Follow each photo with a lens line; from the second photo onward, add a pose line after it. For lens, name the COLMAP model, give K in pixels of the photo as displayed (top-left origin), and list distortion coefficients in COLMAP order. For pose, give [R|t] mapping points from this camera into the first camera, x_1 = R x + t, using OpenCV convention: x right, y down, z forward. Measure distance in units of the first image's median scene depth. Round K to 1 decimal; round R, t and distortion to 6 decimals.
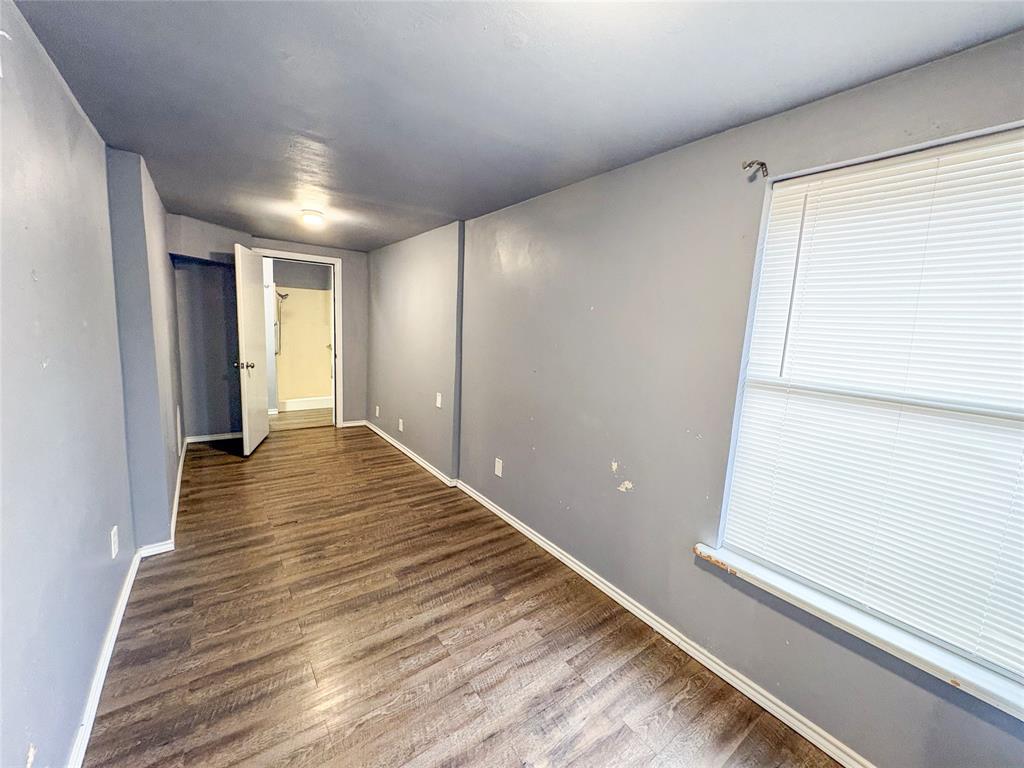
lens RADIAL K [[409.1, 0, 511.2], [0, 409.1, 385.1], [0, 0, 1]] dist [0.001141, 0.000502]
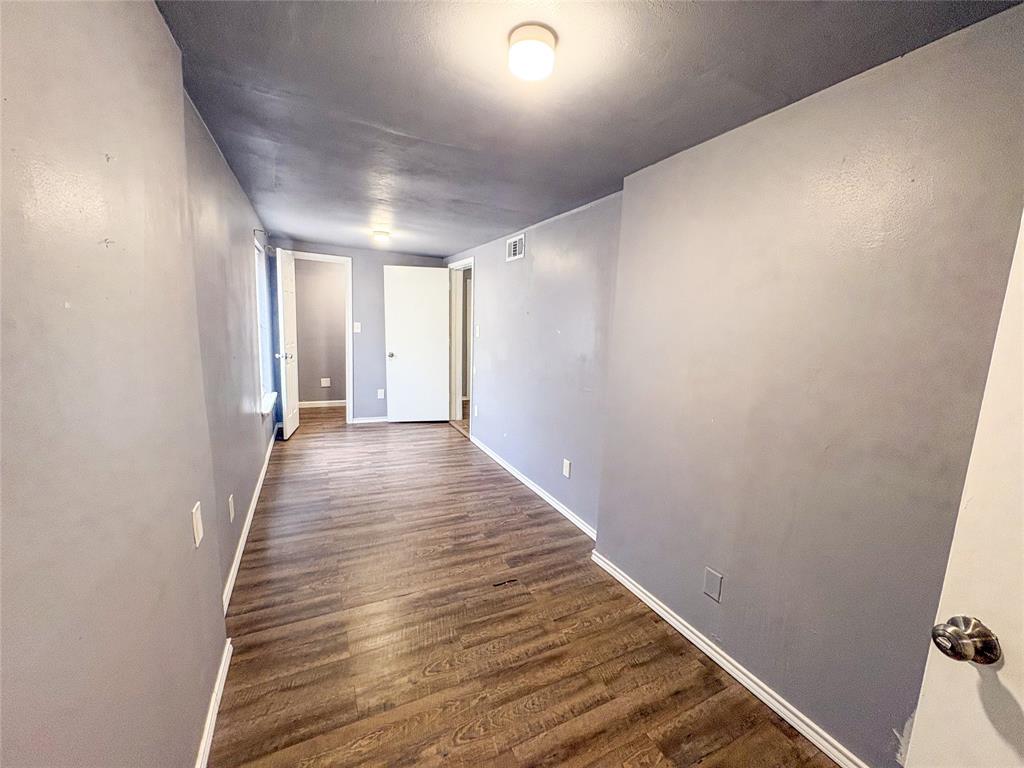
lens RADIAL K [[409.1, 0, 511.2], [0, 409.1, 385.1], [0, 0, 1]] dist [0.001141, 0.000502]
pose [[-0.980687, -0.120834, 0.153792, -0.746782], [-0.068990, 0.949499, 0.306090, -0.320813], [-0.183011, 0.289569, -0.939498, 1.917500]]
